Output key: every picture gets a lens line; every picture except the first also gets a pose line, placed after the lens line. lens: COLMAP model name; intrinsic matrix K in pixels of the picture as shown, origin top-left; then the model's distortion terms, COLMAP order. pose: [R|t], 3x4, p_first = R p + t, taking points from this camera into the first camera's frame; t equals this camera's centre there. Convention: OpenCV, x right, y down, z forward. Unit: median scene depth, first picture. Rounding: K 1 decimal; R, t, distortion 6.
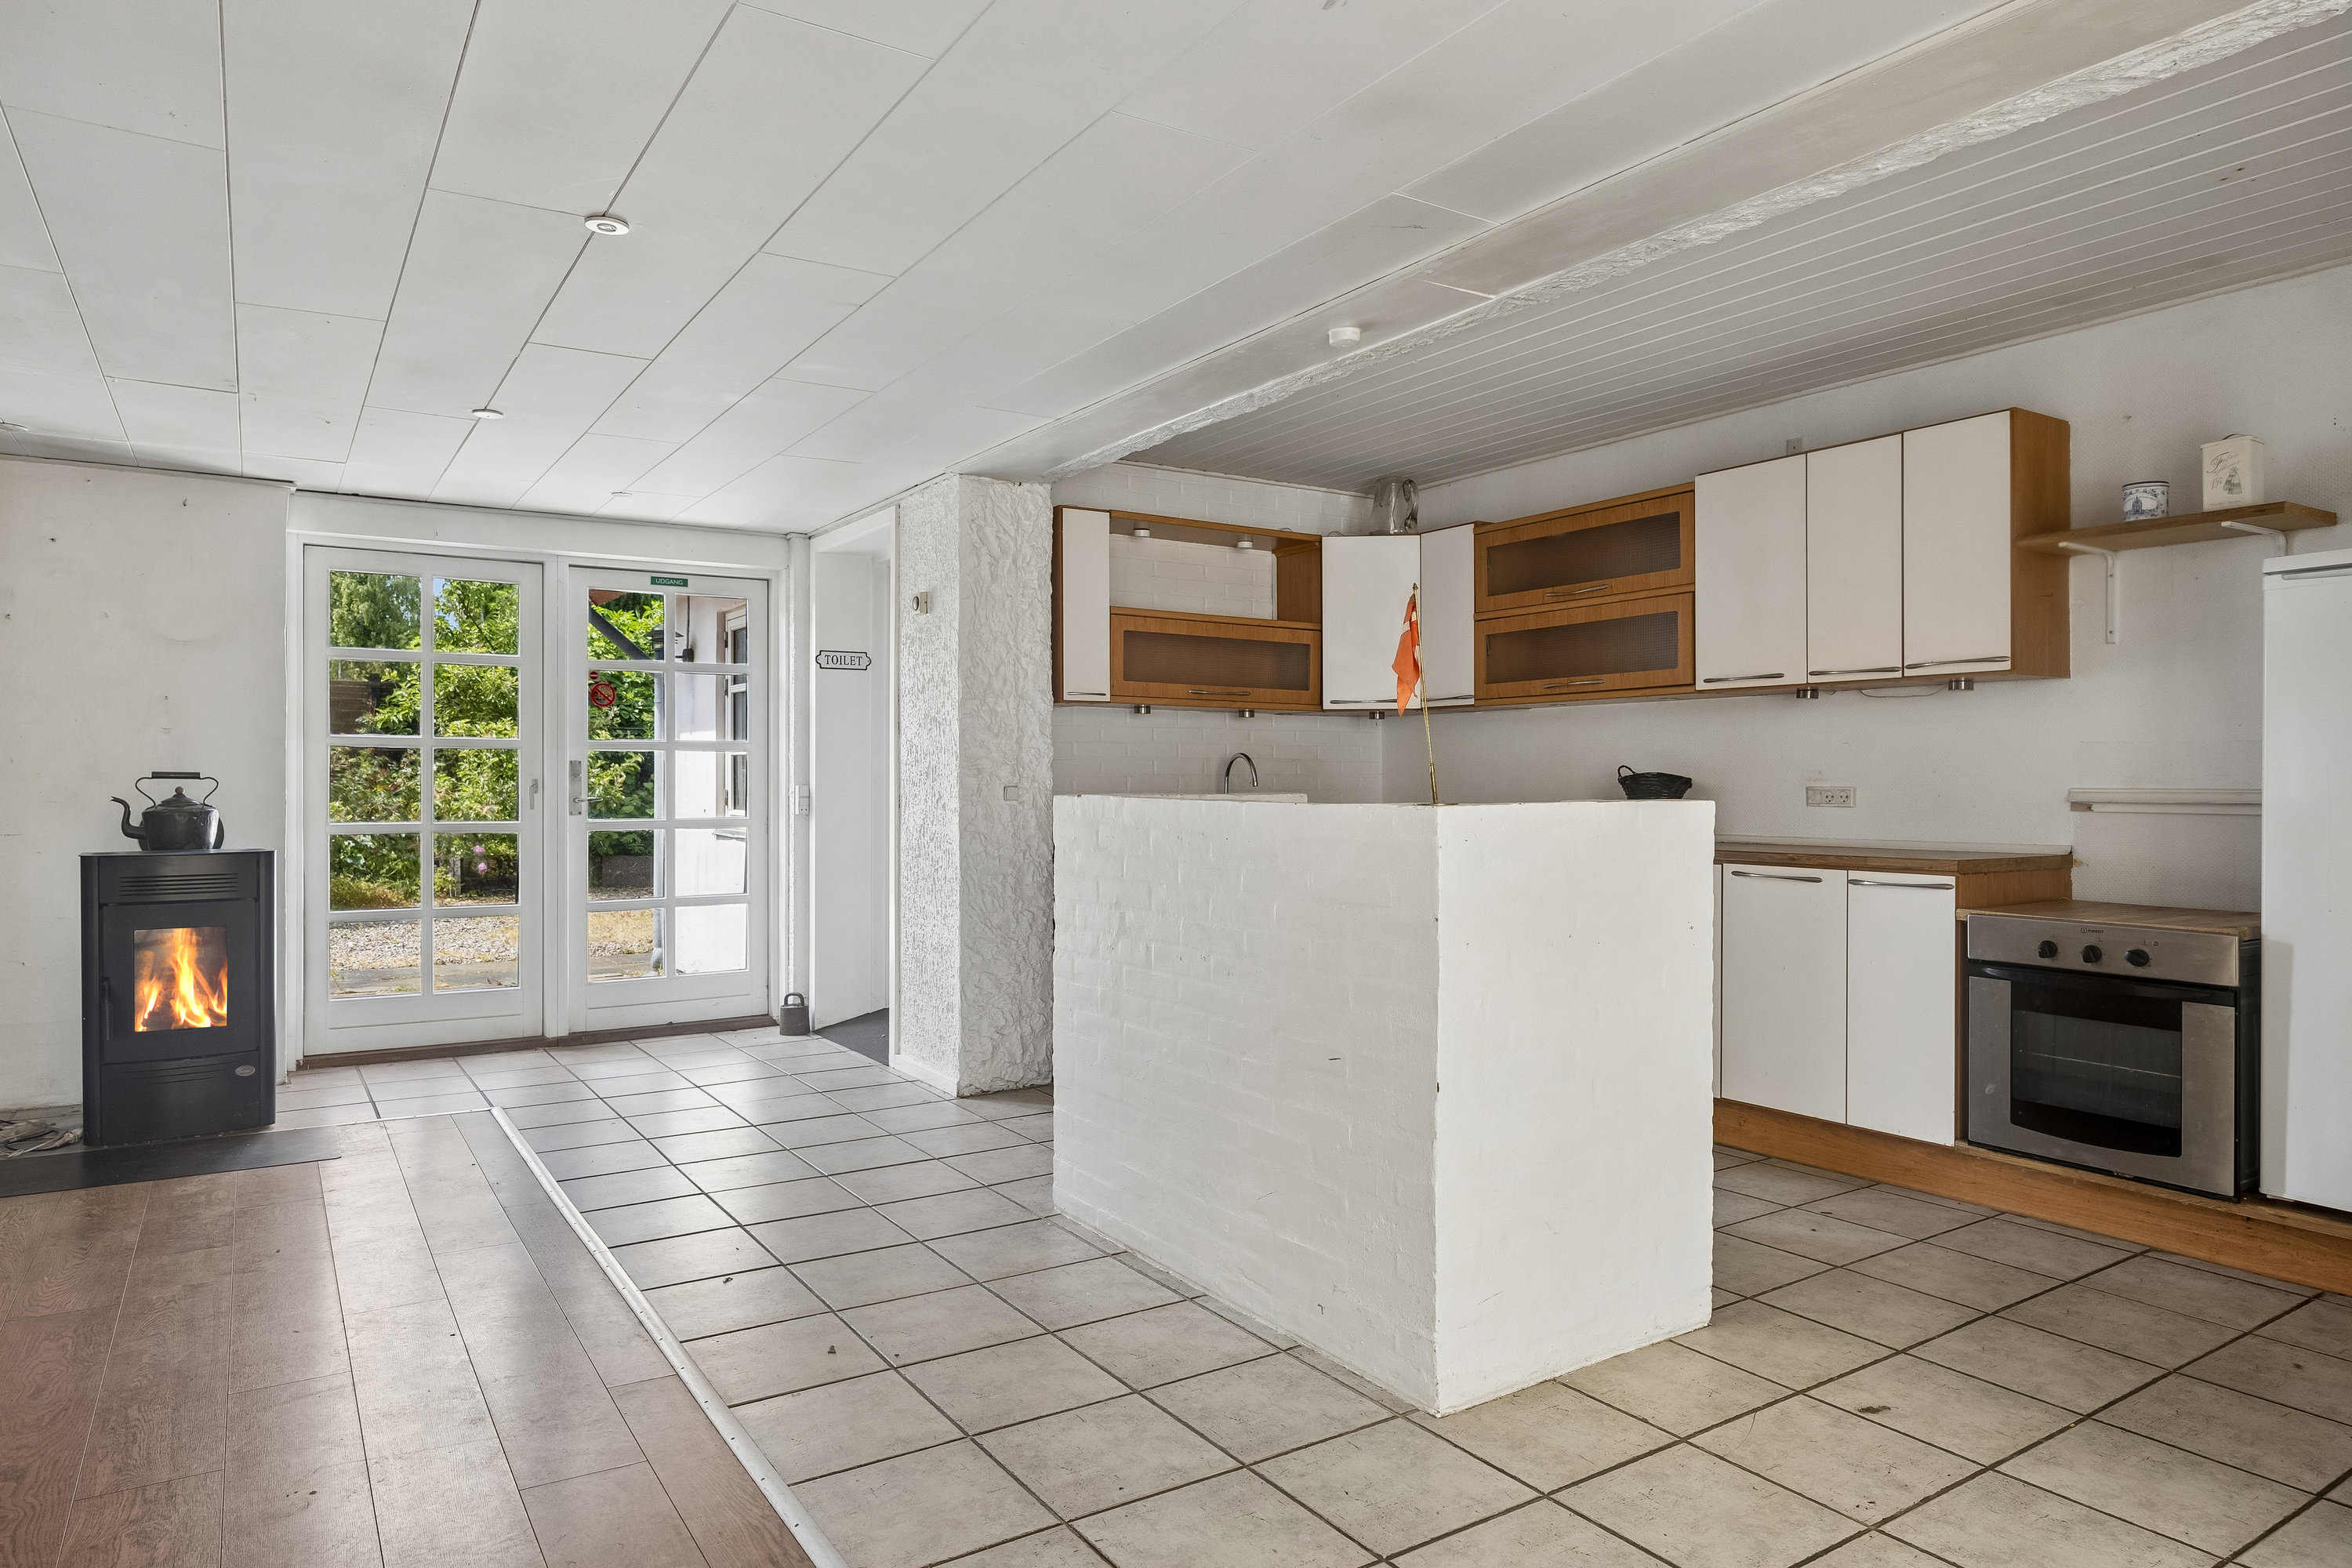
lens RADIAL K [[1408.9, 0, 1170.5], [0, 1408.9, 783.3], [0, 0, 1]] dist [-0.007981, -0.000280]
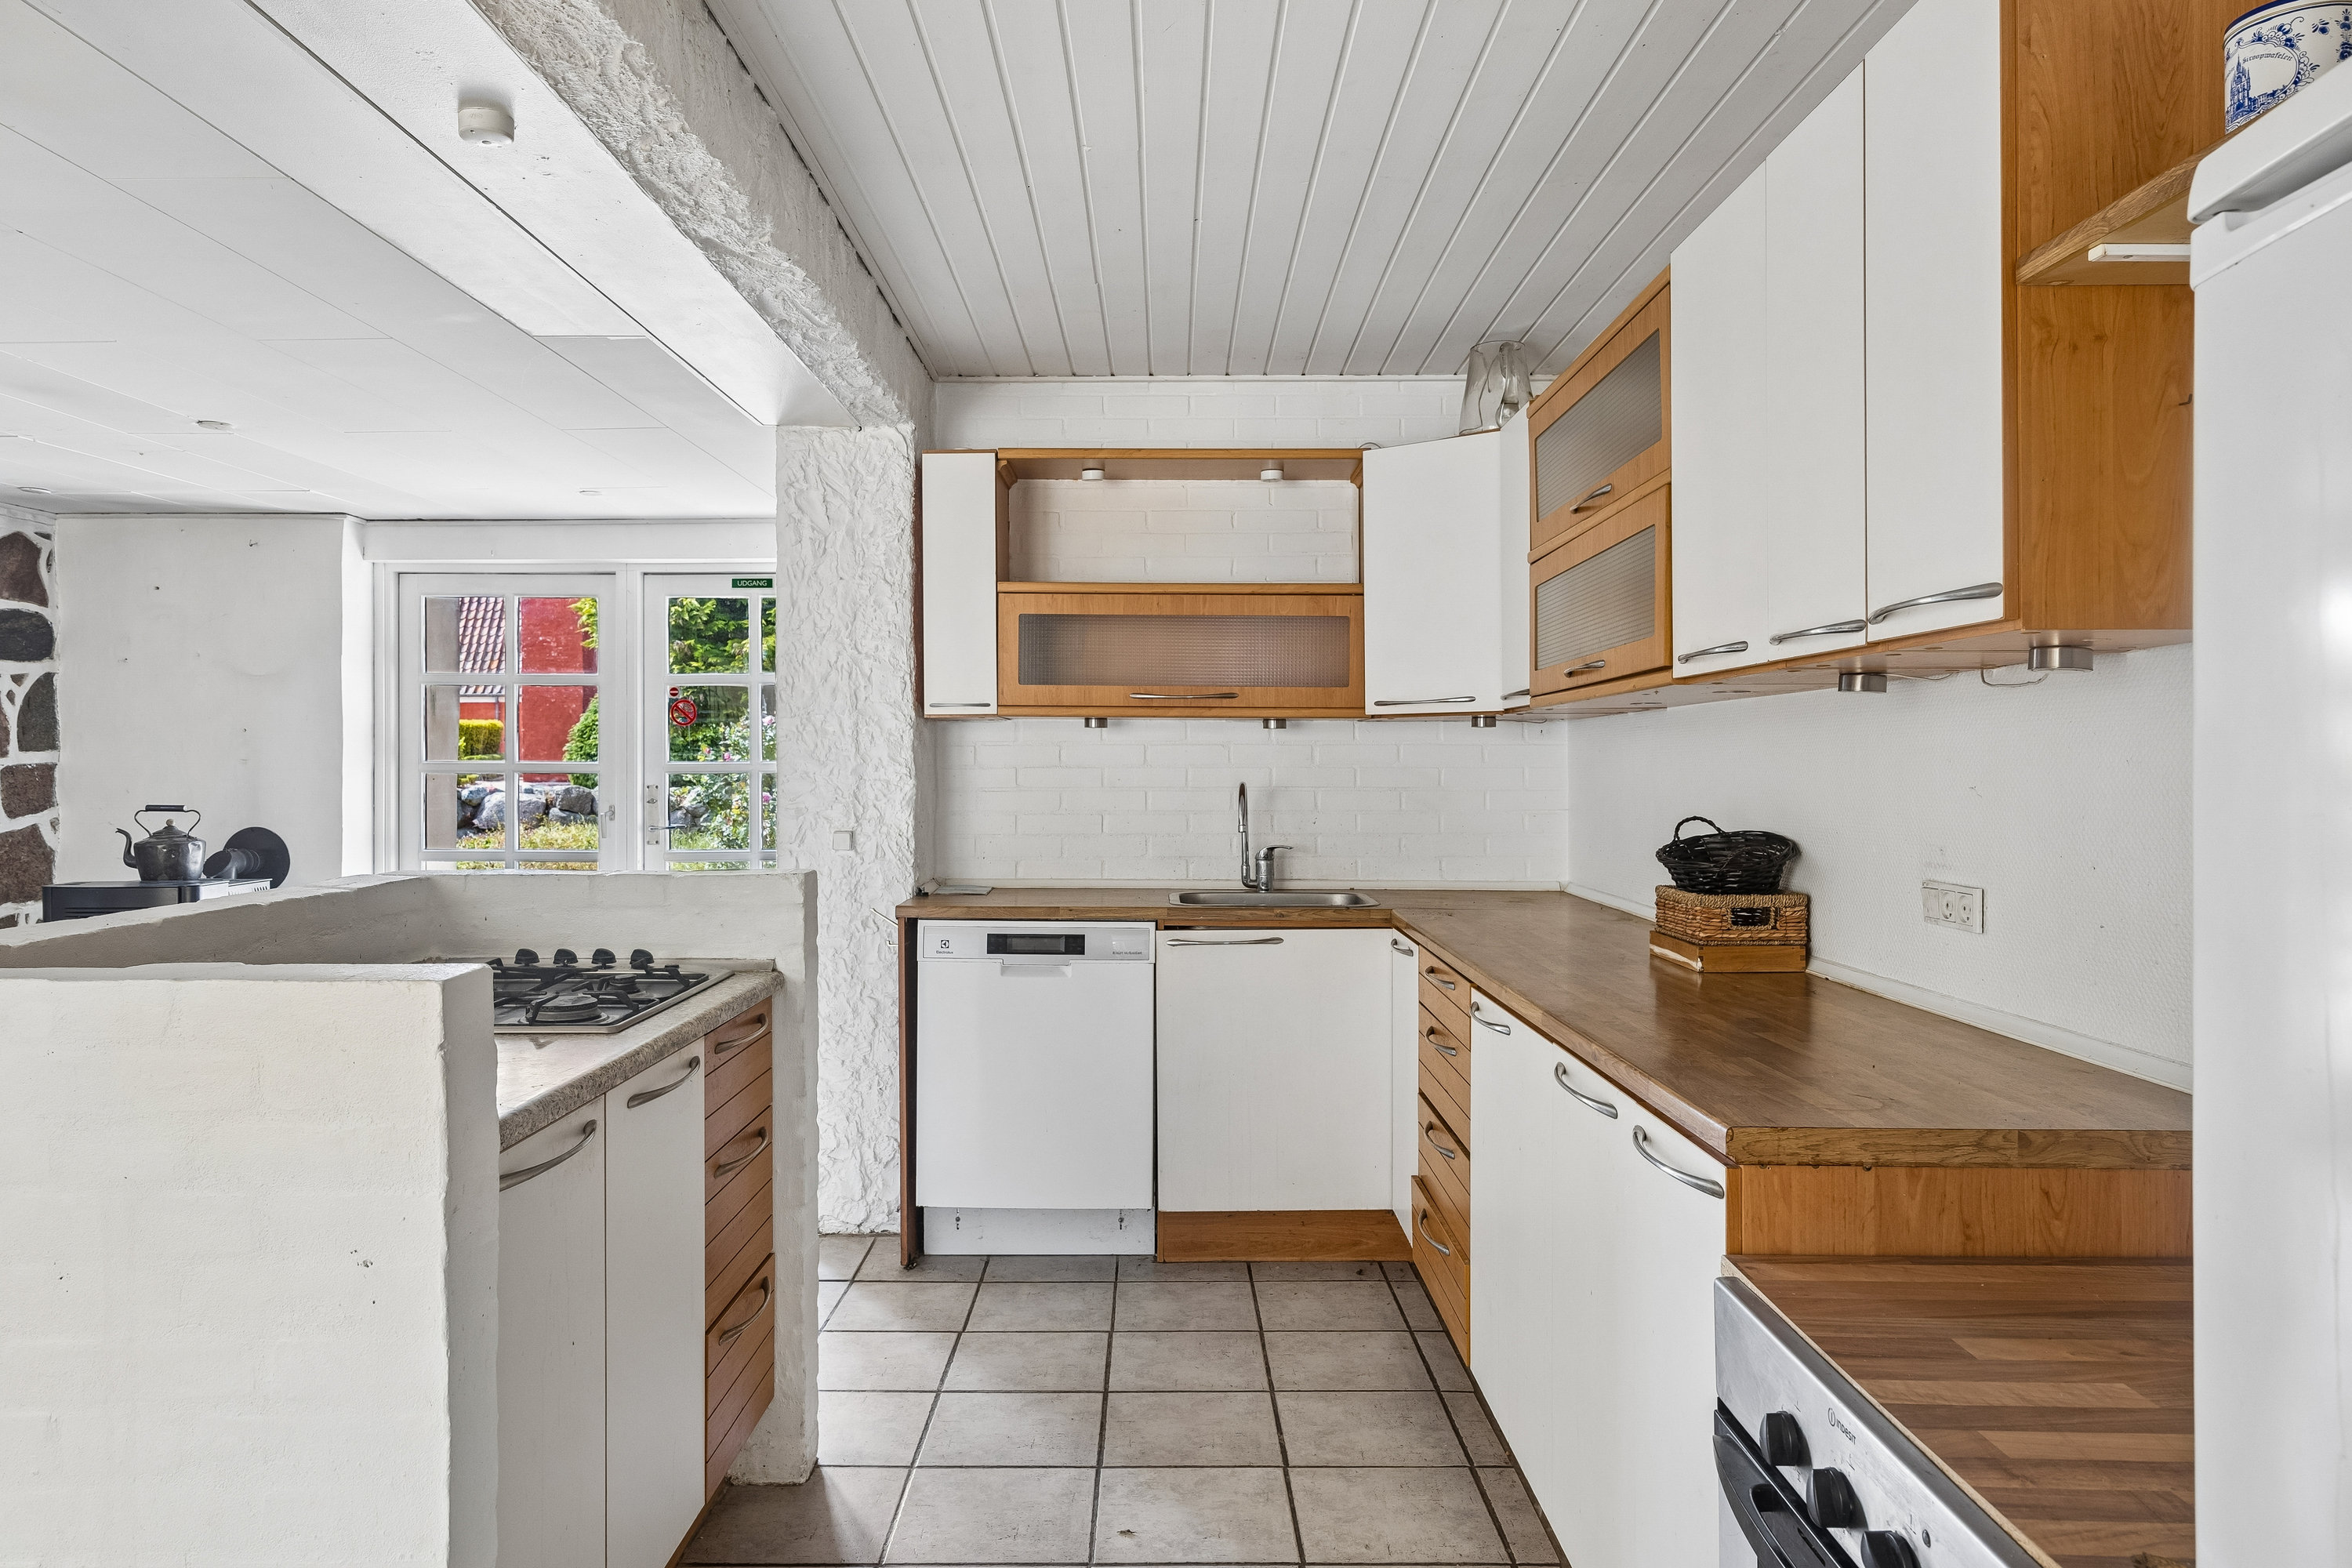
lens RADIAL K [[1513.7, 0, 1176.8], [0, 1513.7, 778.9], [0, 0, 1]] dist [-0.011113, -0.000636]
pose [[0.841730, 0.003946, -0.539885, 0.472634], [-0.000636, 0.999980, 0.006318, -0.031094], [0.539899, -0.004974, 0.841715, 0.413535]]
